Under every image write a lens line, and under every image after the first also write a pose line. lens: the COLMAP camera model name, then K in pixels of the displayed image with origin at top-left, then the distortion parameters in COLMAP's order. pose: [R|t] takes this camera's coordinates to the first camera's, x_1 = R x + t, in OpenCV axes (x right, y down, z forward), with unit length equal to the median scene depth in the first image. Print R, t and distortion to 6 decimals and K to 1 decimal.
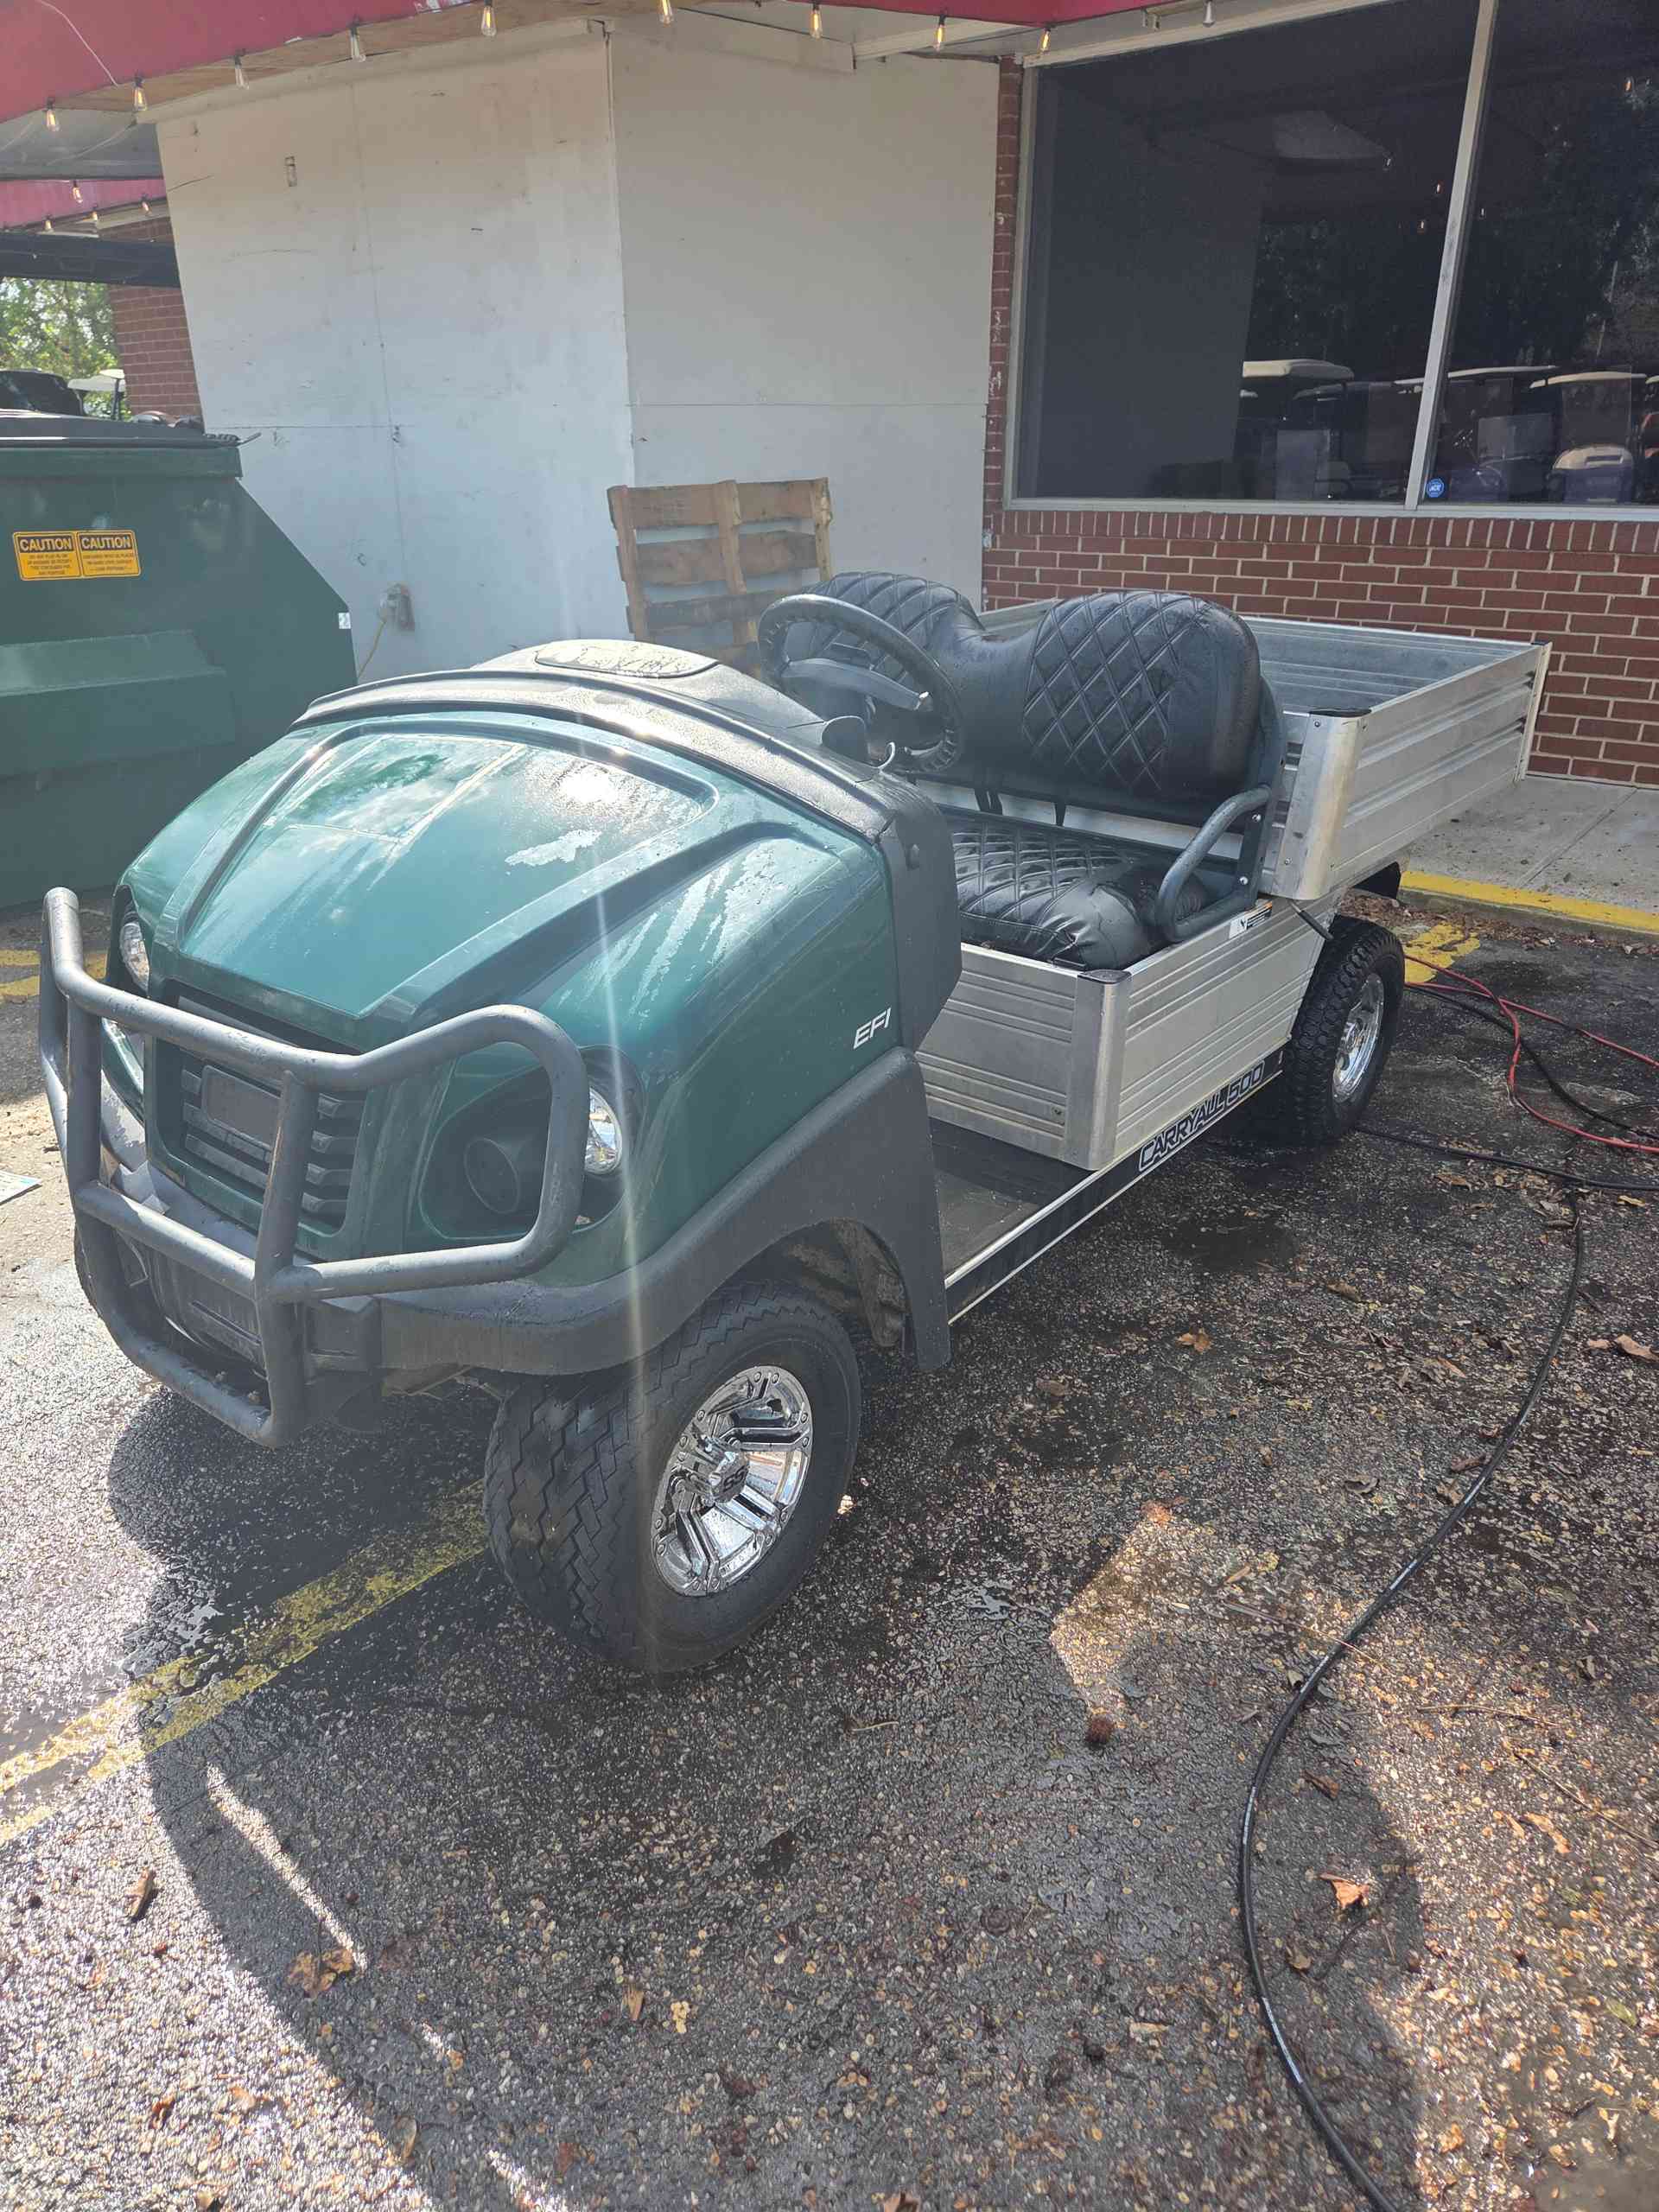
lens RADIAL K [[1444.7, 0, 815.2], [0, 1444.7, 1095.7], [0, 0, 1]] dist [0.074295, -0.052276]
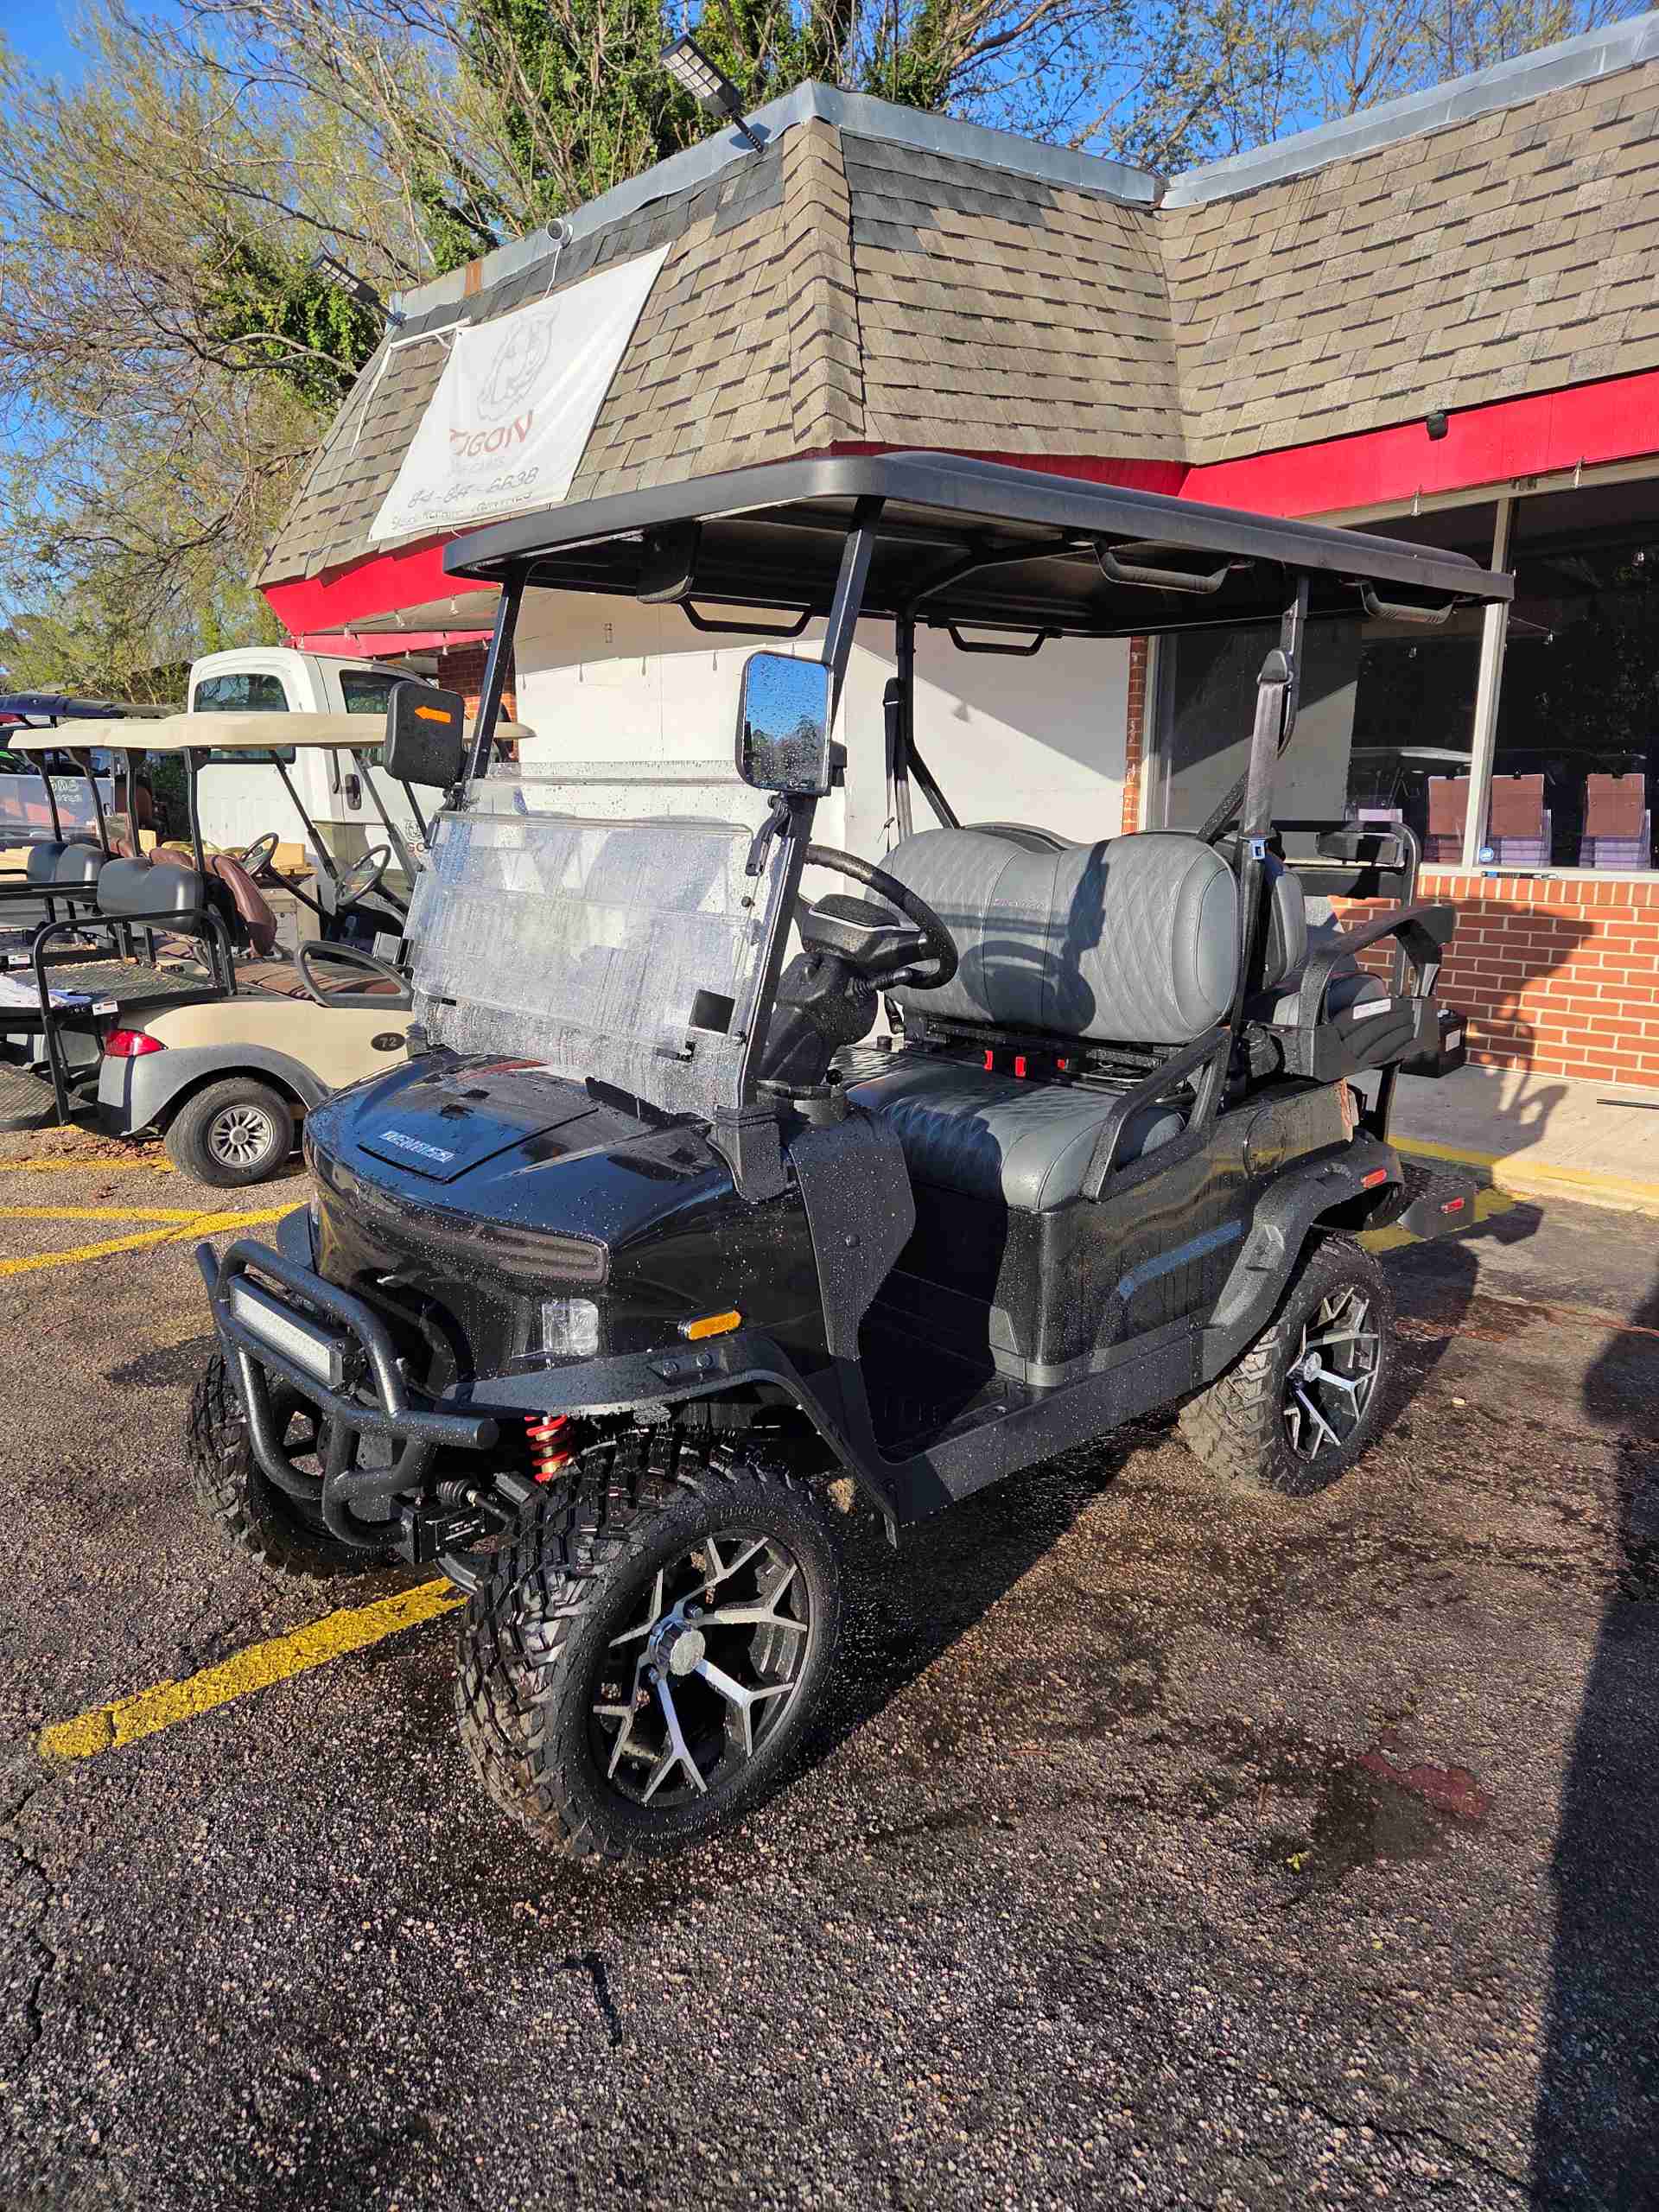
lens RADIAL K [[1441.8, 0, 825.4], [0, 1441.8, 1108.9], [0, 0, 1]] dist [0.086711, -0.063404]
pose [[0.992823, 0.030332, -0.115681, 0.018382], [-0.053558, 0.977648, -0.203314, 0.081746], [0.106928, 0.208051, 0.972256, -0.226792]]
